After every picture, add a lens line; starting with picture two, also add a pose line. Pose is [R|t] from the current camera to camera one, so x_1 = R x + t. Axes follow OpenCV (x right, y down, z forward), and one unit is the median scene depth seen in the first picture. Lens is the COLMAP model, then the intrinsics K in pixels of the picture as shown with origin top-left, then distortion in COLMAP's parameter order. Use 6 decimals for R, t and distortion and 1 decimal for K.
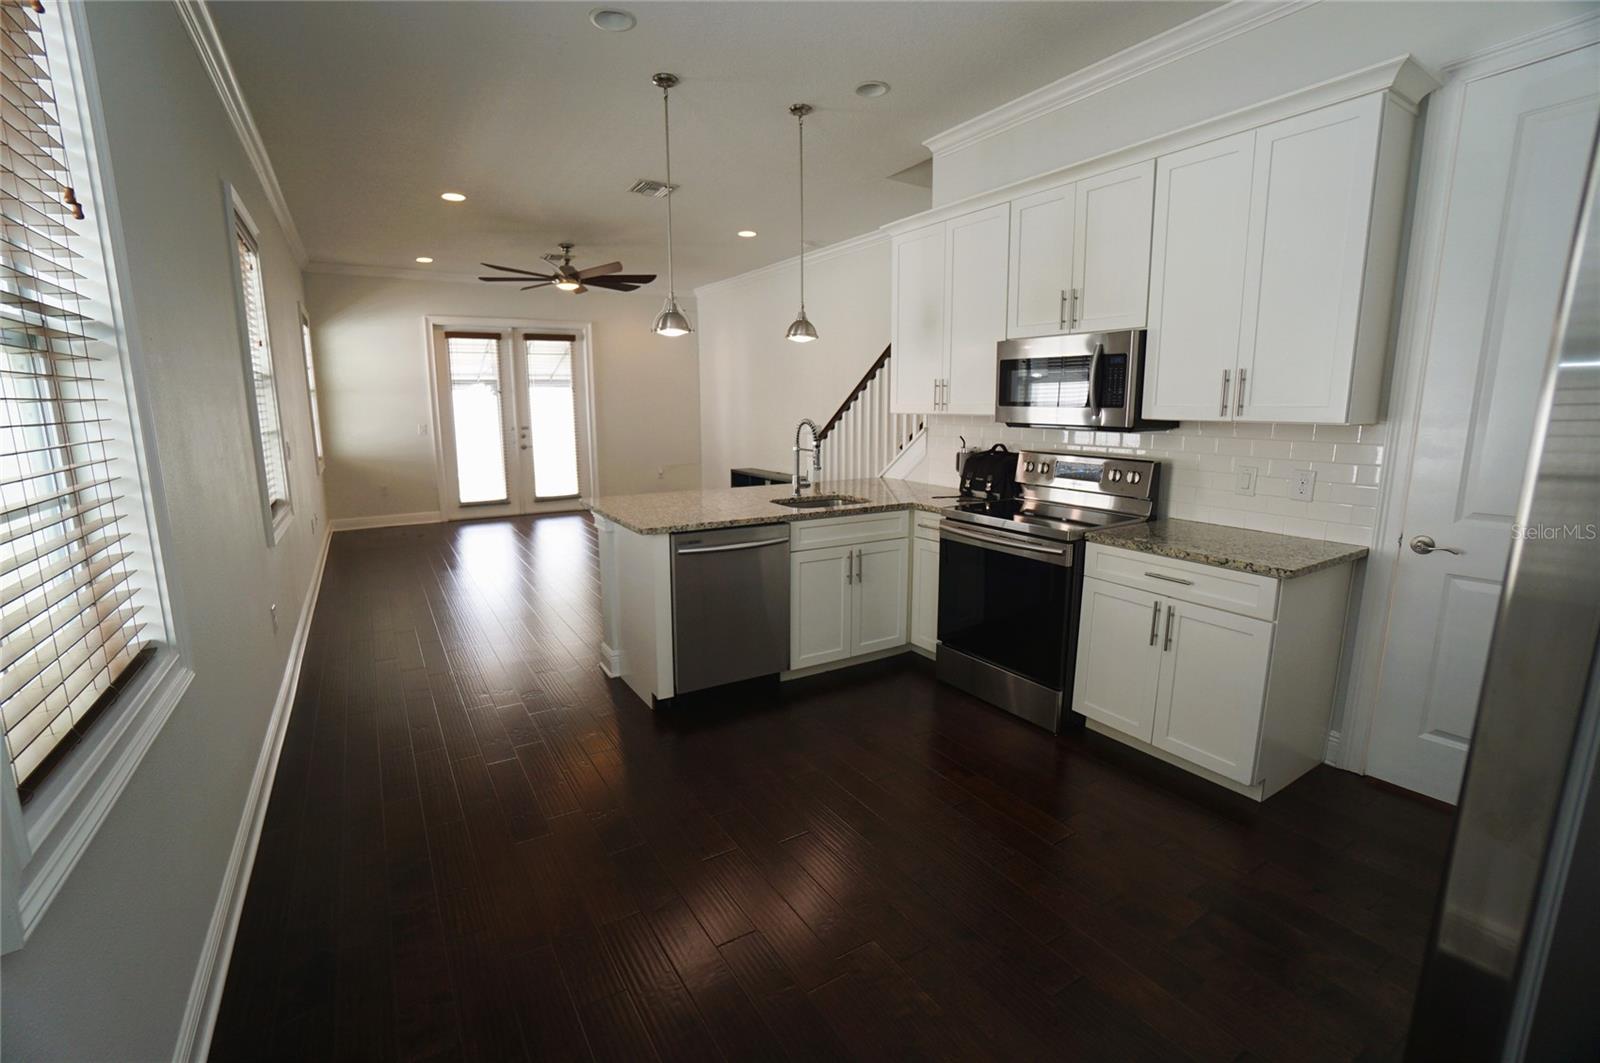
lens RADIAL K [[700.6, 0, 801.3], [0, 700.6, 537.4], [0, 0, 1]] dist [-0.046731, 0.005635]
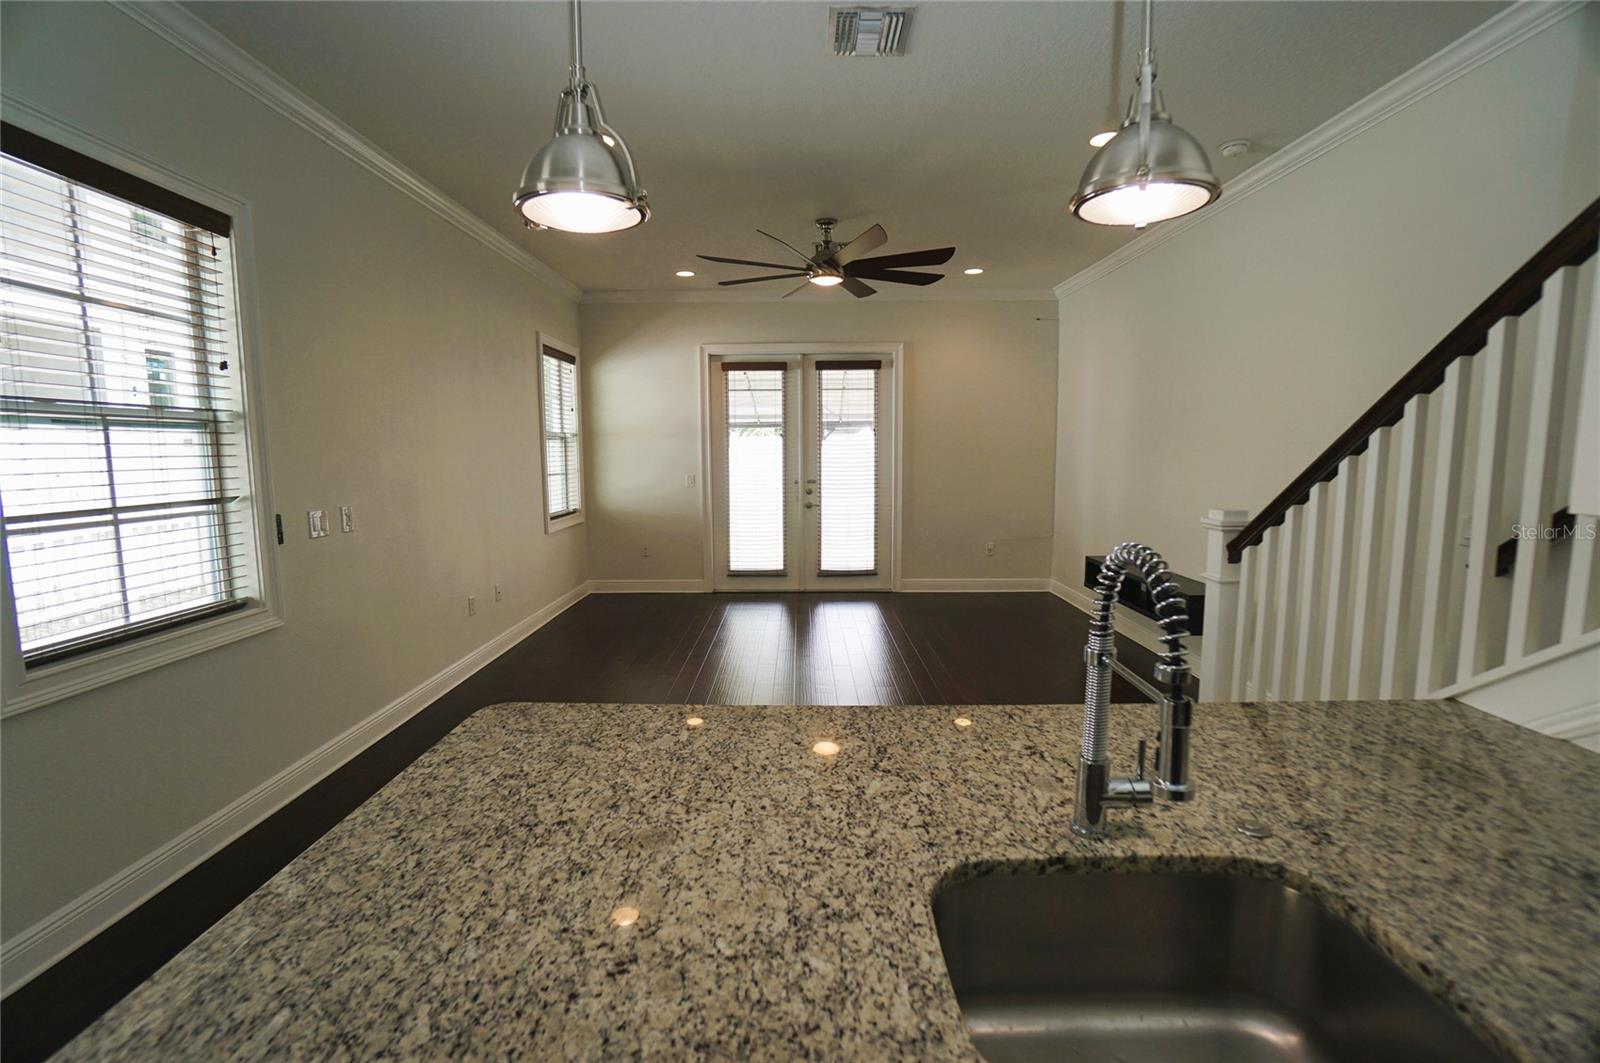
lens RADIAL K [[700.6, 0, 790.4], [0, 700.6, 537.3], [0, 0, 1]] dist [-0.046731, 0.005635]
pose [[0.834531, 0.068599, -0.546673, 0.017774], [-0.102087, 0.994290, -0.031075, -0.070781], [0.541420, 0.081741, 0.836769, 0.346122]]
